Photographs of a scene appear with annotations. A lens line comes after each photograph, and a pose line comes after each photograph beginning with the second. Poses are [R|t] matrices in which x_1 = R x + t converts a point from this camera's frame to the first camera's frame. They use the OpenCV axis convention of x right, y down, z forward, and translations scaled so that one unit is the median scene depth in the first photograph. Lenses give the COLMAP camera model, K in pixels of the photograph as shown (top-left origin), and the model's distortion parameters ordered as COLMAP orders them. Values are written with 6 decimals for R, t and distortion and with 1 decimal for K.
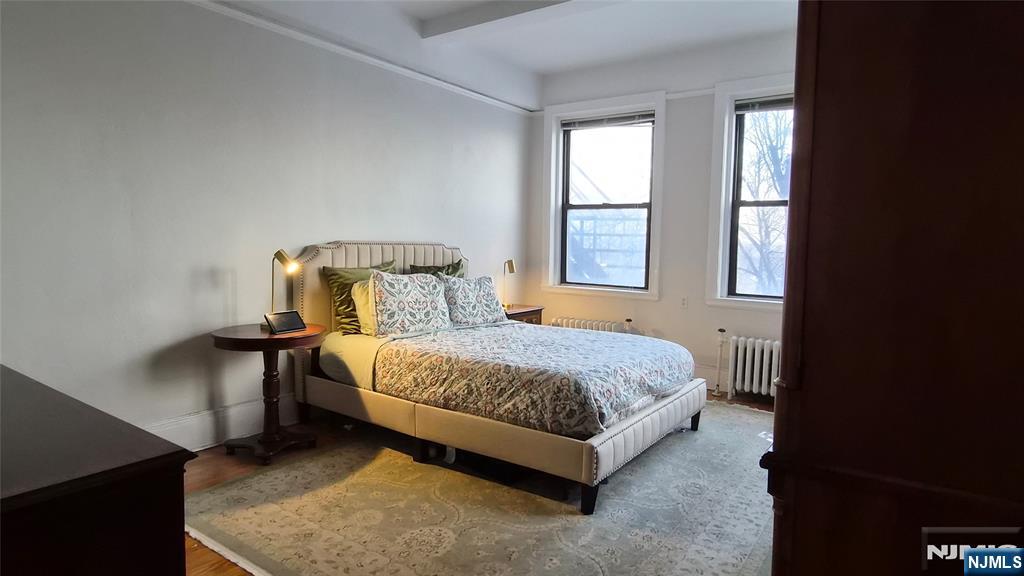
lens RADIAL K [[568.8, 0, 515.5], [0, 568.8, 277.2], [0, 0, 1]] dist [0.005272, -0.004549]
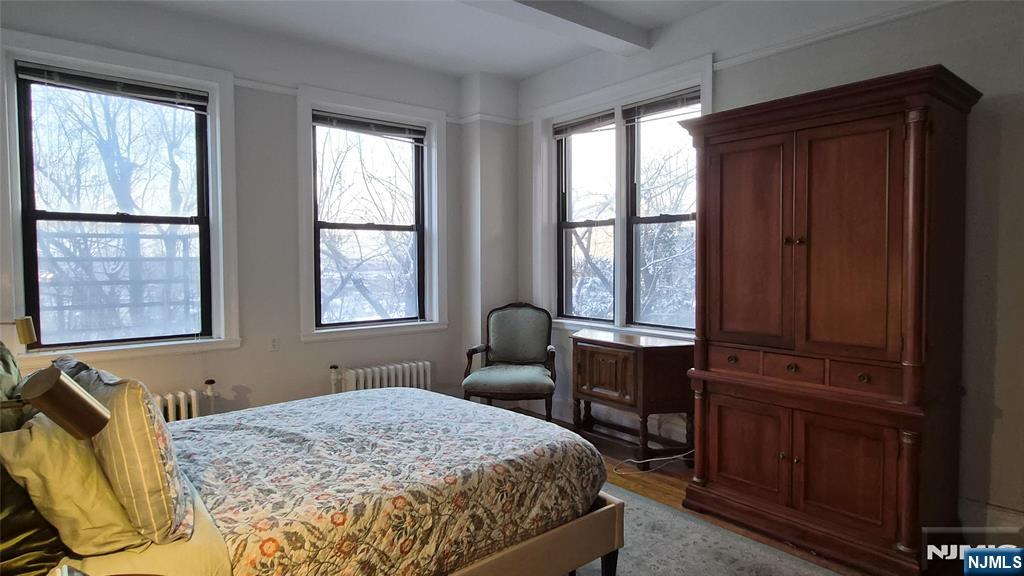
lens RADIAL K [[568.8, 0, 504.6], [0, 568.8, 283.7], [0, 0, 1]] dist [0.005272, -0.004549]
pose [[0.291506, -0.059594, 0.954711, -0.625638], [0.073457, 0.996505, 0.039774, -0.081959], [-0.953744, 0.058536, 0.294865, 0.738761]]
